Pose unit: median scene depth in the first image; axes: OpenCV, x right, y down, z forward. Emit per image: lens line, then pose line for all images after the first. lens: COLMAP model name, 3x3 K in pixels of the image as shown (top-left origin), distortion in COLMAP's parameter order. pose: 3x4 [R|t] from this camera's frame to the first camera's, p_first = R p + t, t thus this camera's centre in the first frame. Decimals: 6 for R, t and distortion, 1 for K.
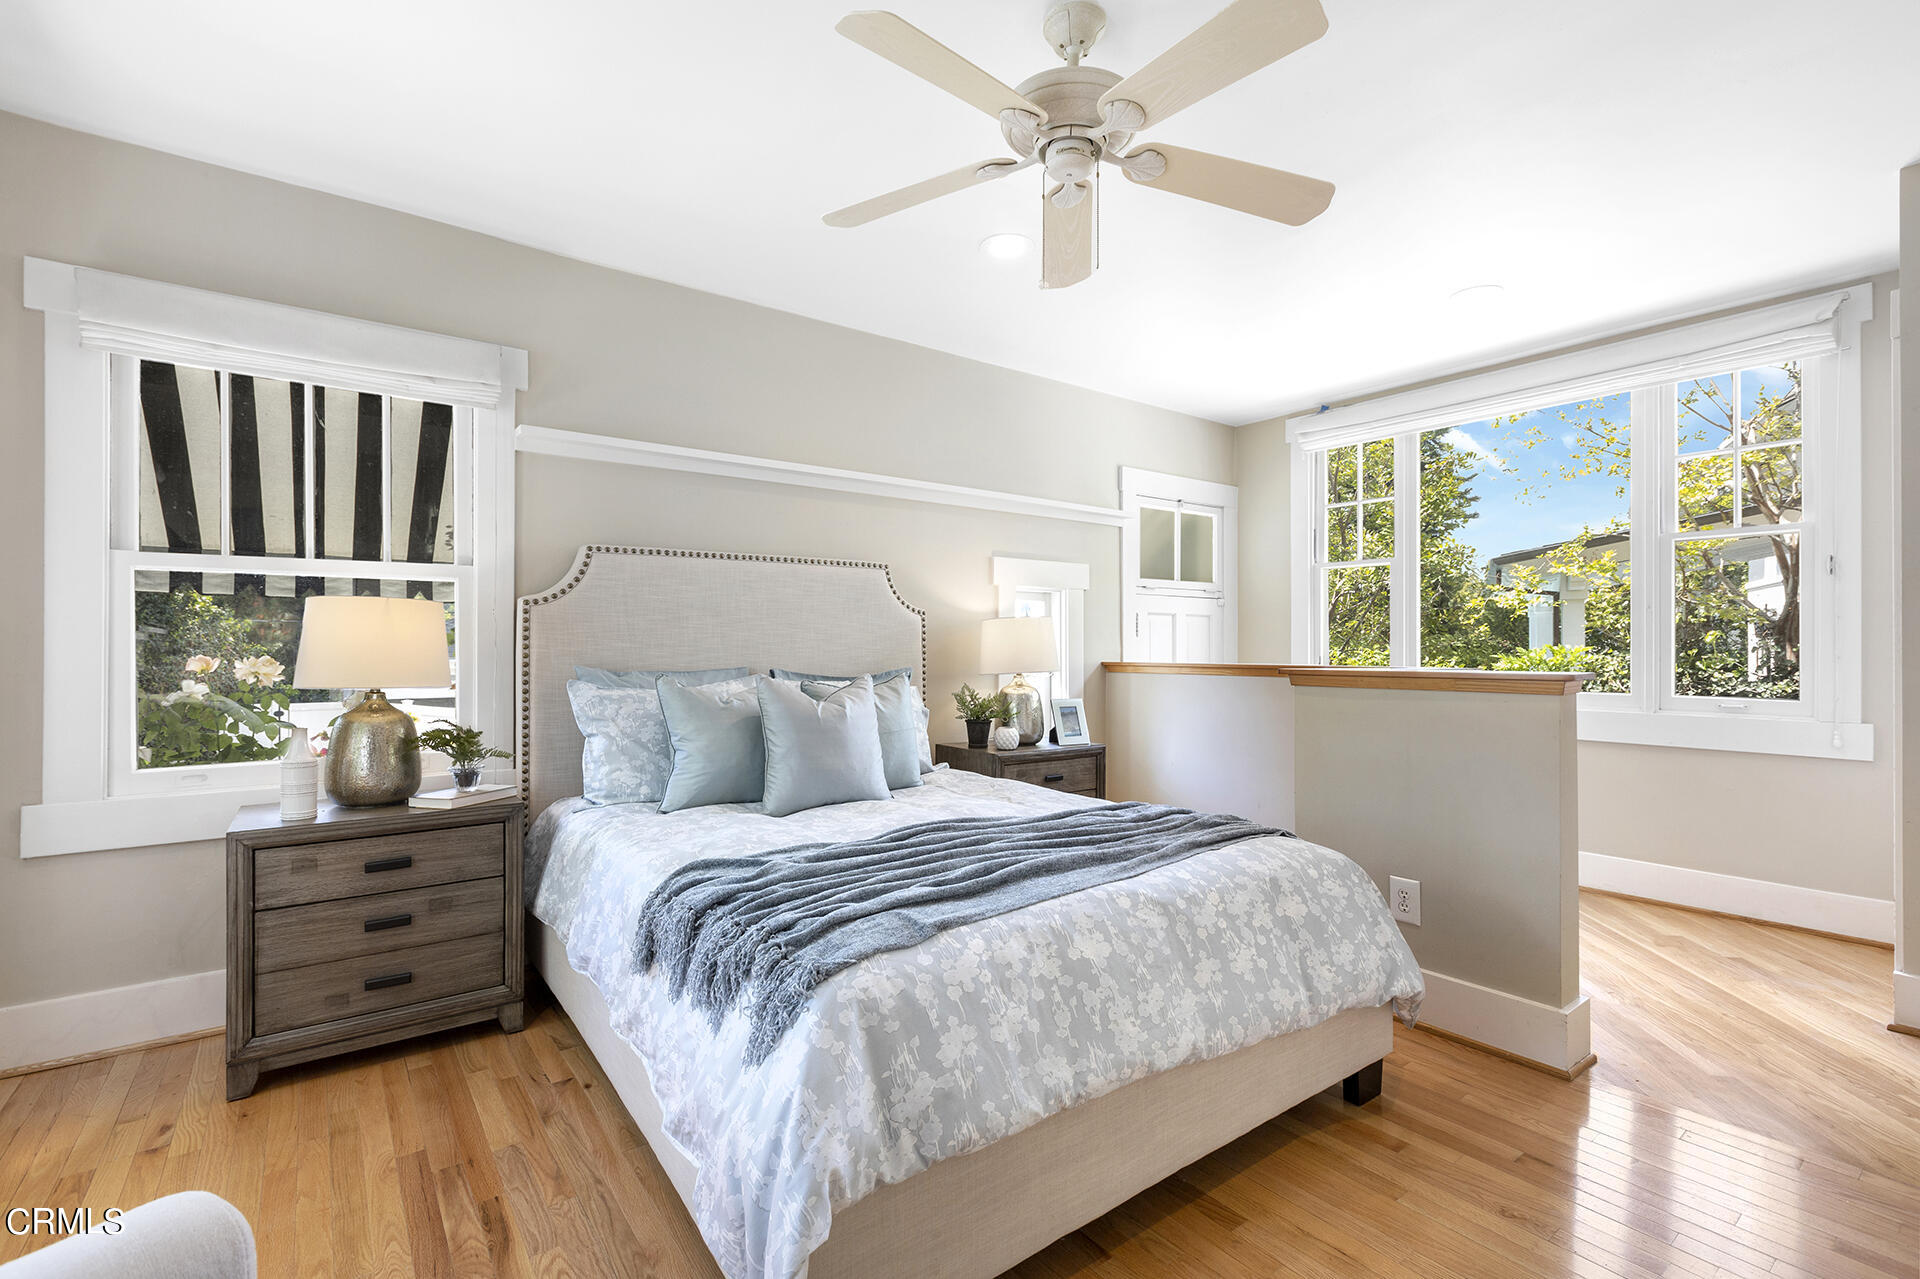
lens RADIAL K [[863.4, 0, 964.9], [0, 863.4, 643.9], [0, 0, 1]] dist [0.004295, 0.000816]
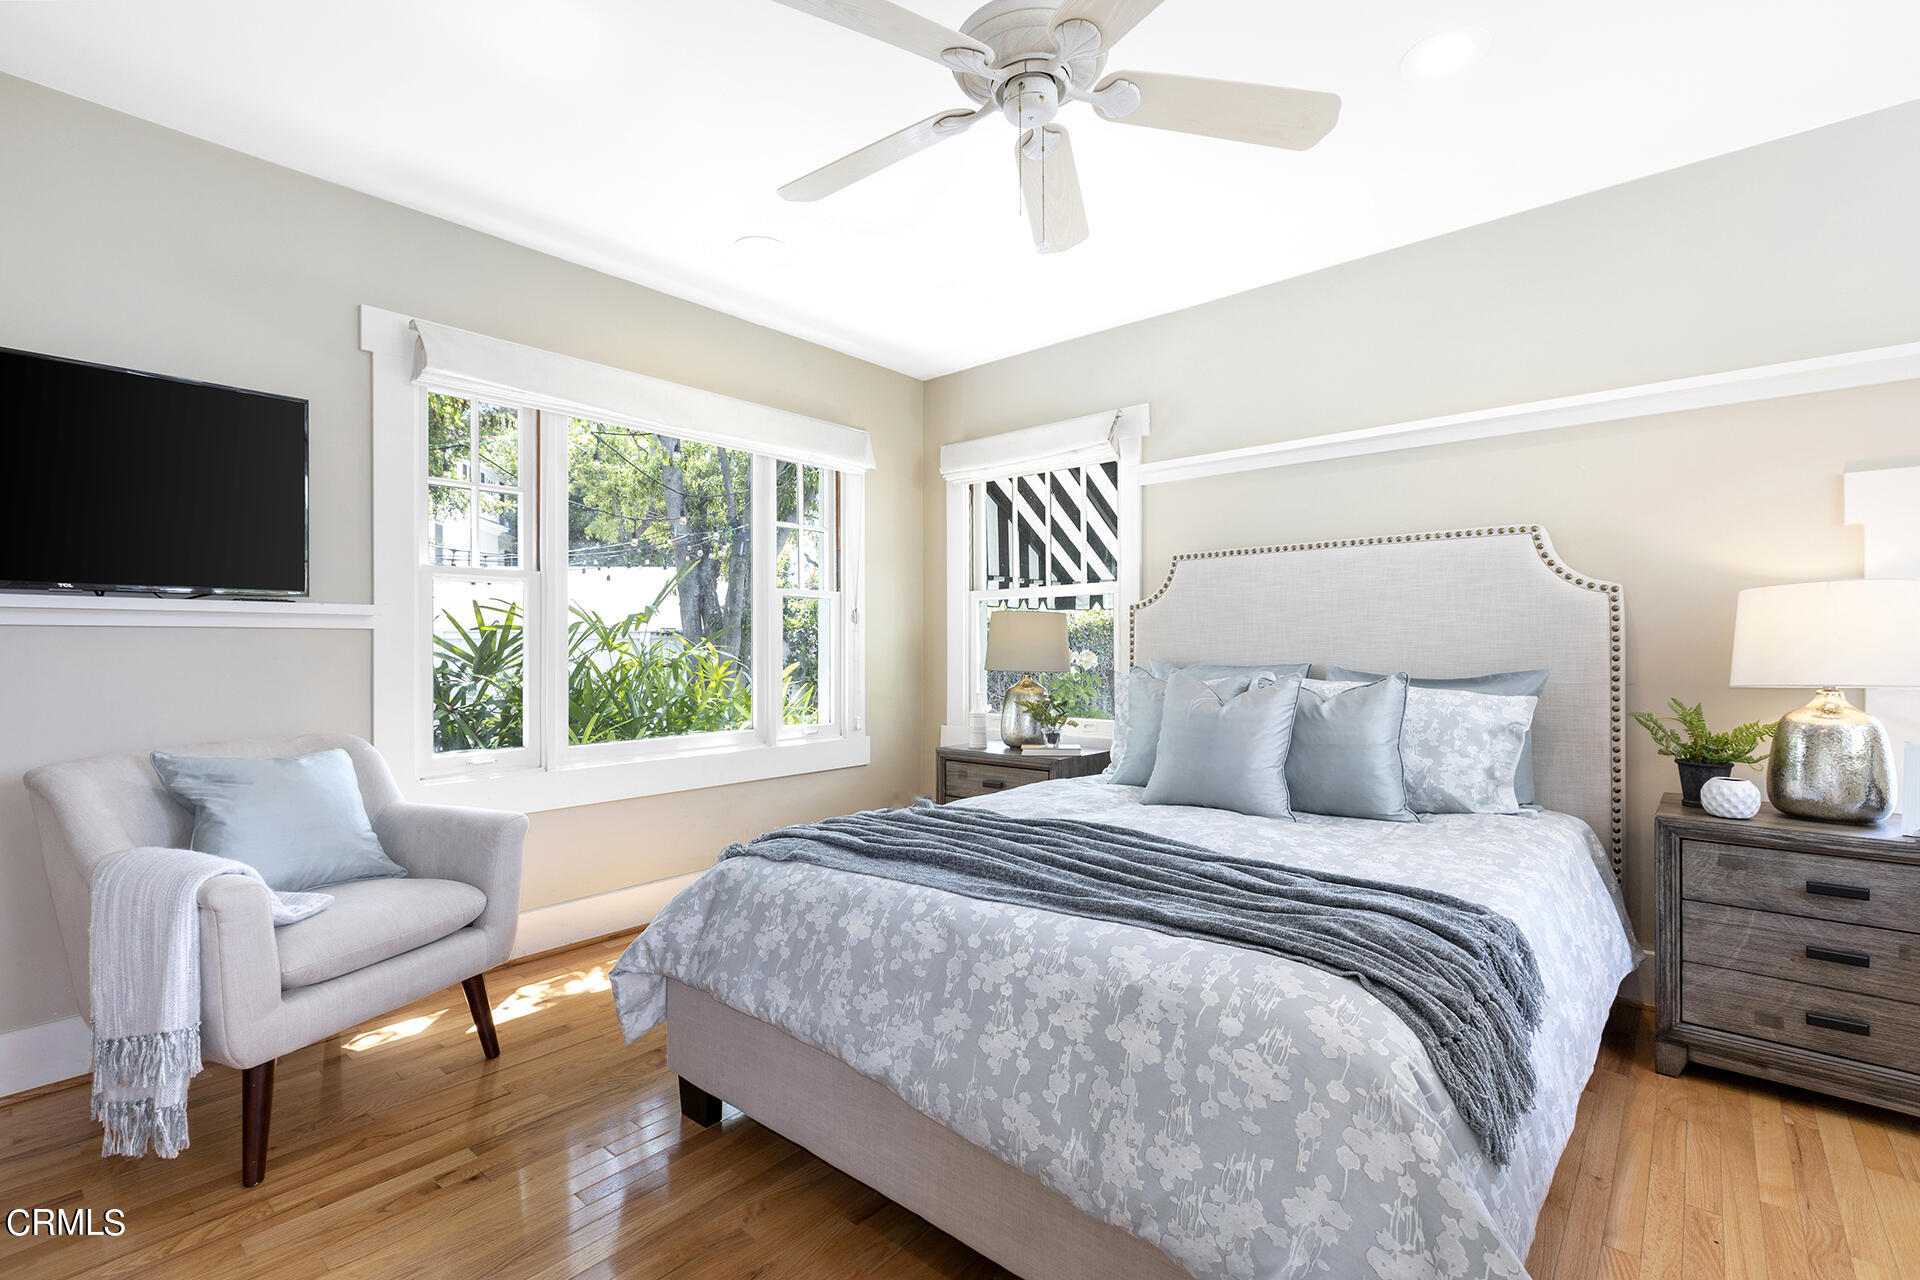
lens RADIAL K [[863.4, 0, 962.4], [0, 863.4, 643.0], [0, 0, 1]] dist [0.004295, 0.000816]
pose [[0.207568, -0.001817, -0.978219, 1.026758], [0.007872, 0.999969, -0.000187, 0.003883], [0.978189, -0.007661, 0.207576, 0.766570]]
